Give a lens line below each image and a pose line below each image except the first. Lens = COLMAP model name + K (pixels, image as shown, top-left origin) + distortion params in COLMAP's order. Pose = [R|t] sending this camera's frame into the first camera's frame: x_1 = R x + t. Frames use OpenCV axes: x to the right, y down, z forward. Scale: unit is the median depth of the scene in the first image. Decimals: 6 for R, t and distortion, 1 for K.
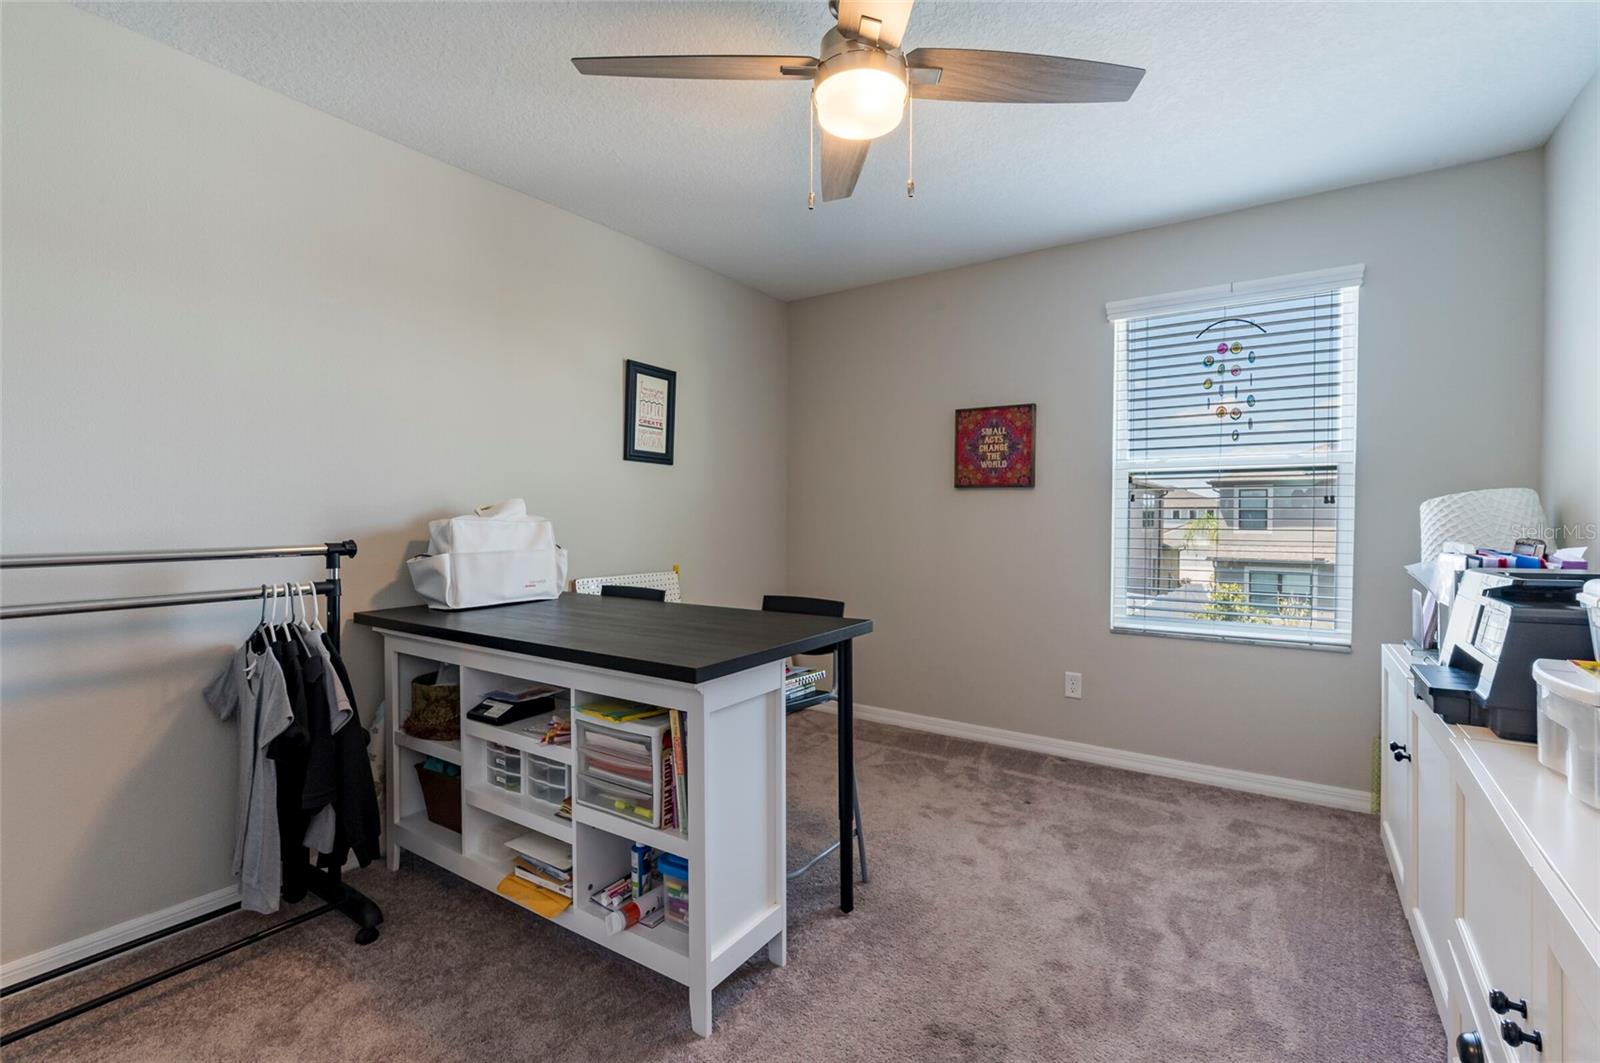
lens RADIAL K [[705.2, 0, 800.0], [0, 705.2, 531.5], [0, 0, 1]] dist [0.002294, 0.000323]
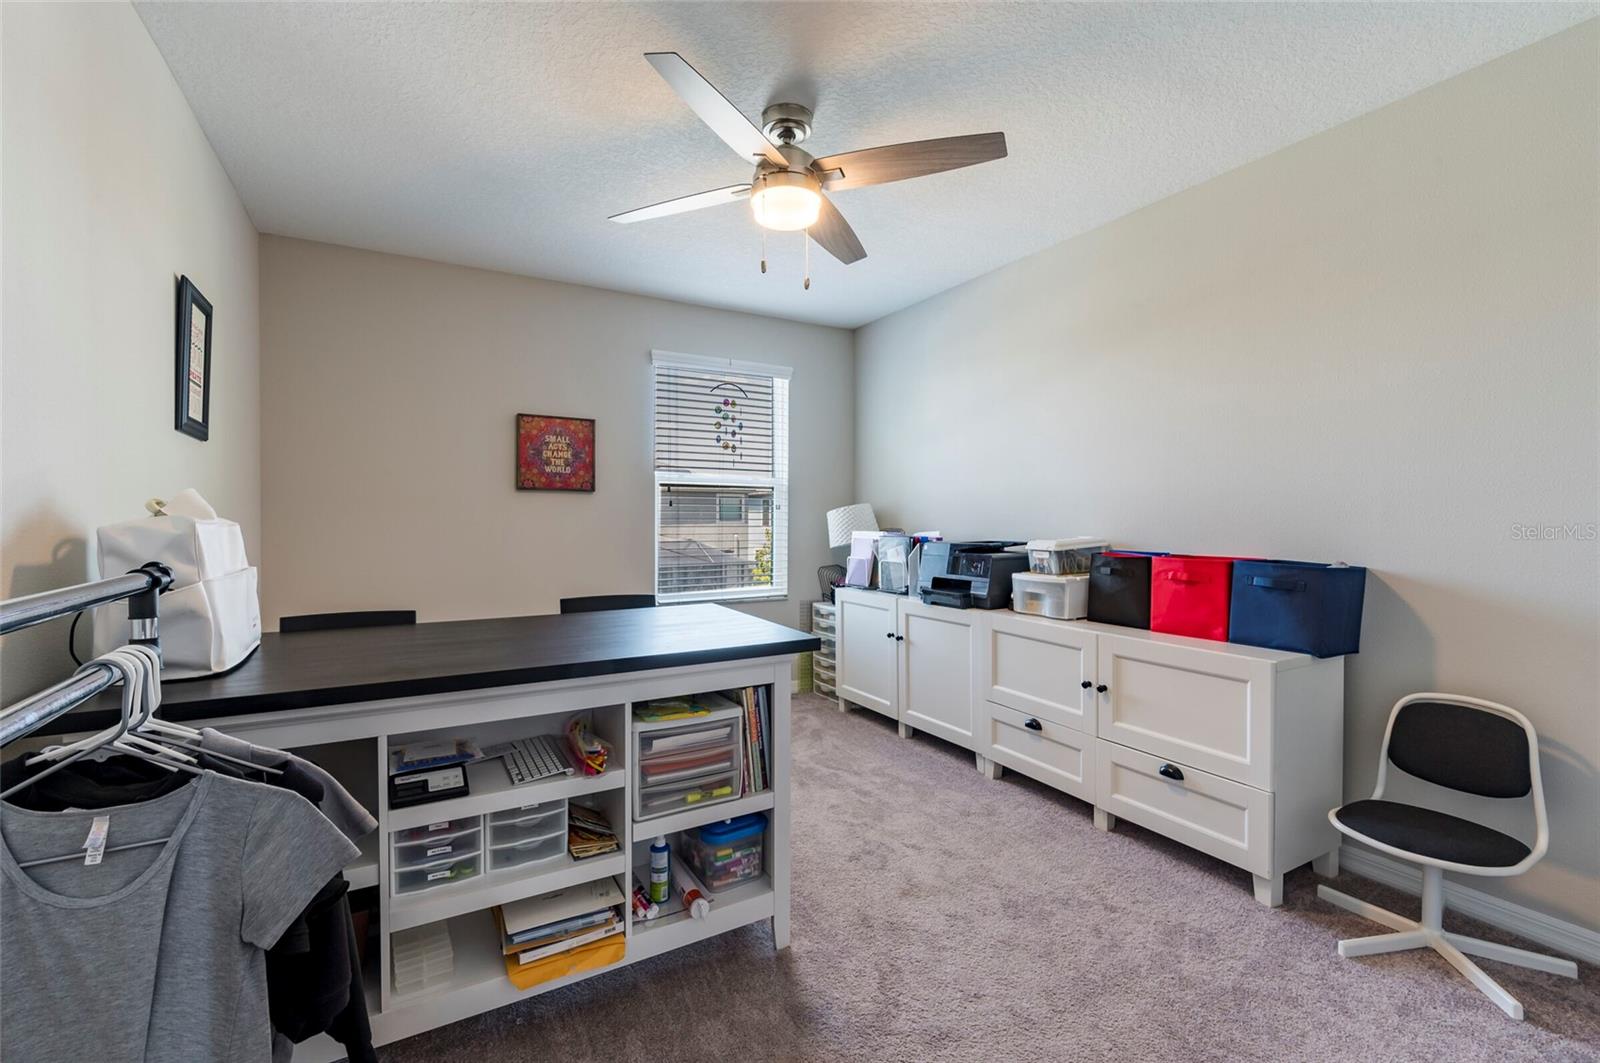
lens RADIAL K [[681.6, 0, 805.9], [0, 681.6, 530.7], [0, 0, 1]] dist [0.000862, -0.000396]
pose [[0.448400, -0.016921, 0.893673, -0.592995], [0.018713, 0.999779, 0.009540, -0.004555], [-0.893637, 0.012446, 0.448618, 0.224504]]
